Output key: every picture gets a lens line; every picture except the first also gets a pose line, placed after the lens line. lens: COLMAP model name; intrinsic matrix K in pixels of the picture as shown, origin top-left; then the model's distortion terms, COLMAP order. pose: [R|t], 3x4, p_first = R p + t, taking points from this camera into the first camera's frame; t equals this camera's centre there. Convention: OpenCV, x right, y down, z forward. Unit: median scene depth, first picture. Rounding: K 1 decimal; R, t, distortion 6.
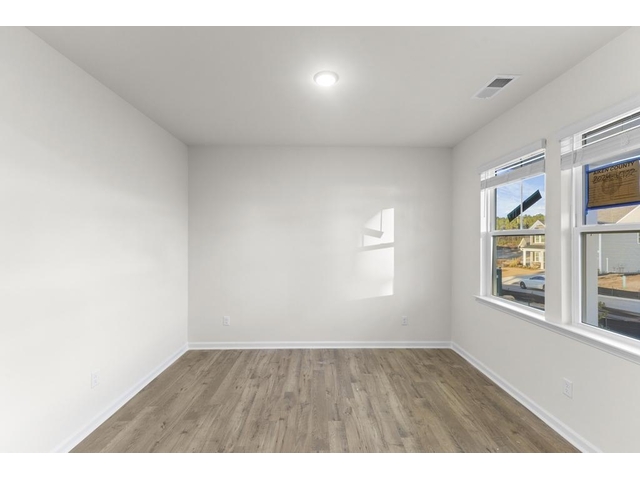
lens RADIAL K [[279.3, 0, 318.2], [0, 279.3, 240.6], [0, 0, 1]] dist [0.007289, -0.000044]
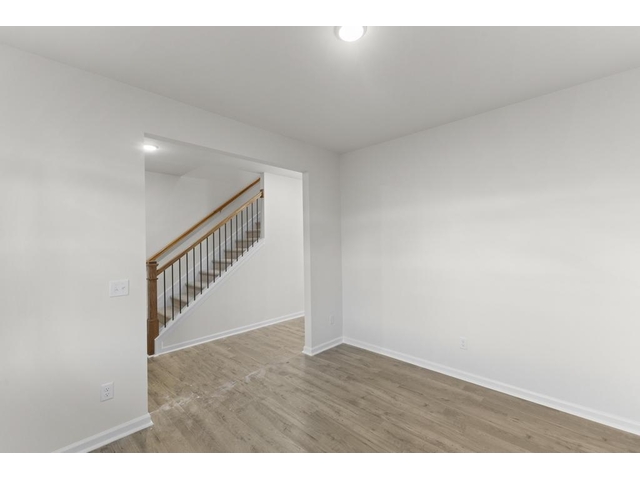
lens RADIAL K [[279.3, 0, 318.7], [0, 279.3, 241.0], [0, 0, 1]] dist [0.007289, -0.000044]
pose [[-0.700734, -0.003252, -0.713416, 0.589902], [-0.002363, 0.999995, -0.002238, 0.015076], [0.713419, 0.000118, -0.700738, 1.355572]]
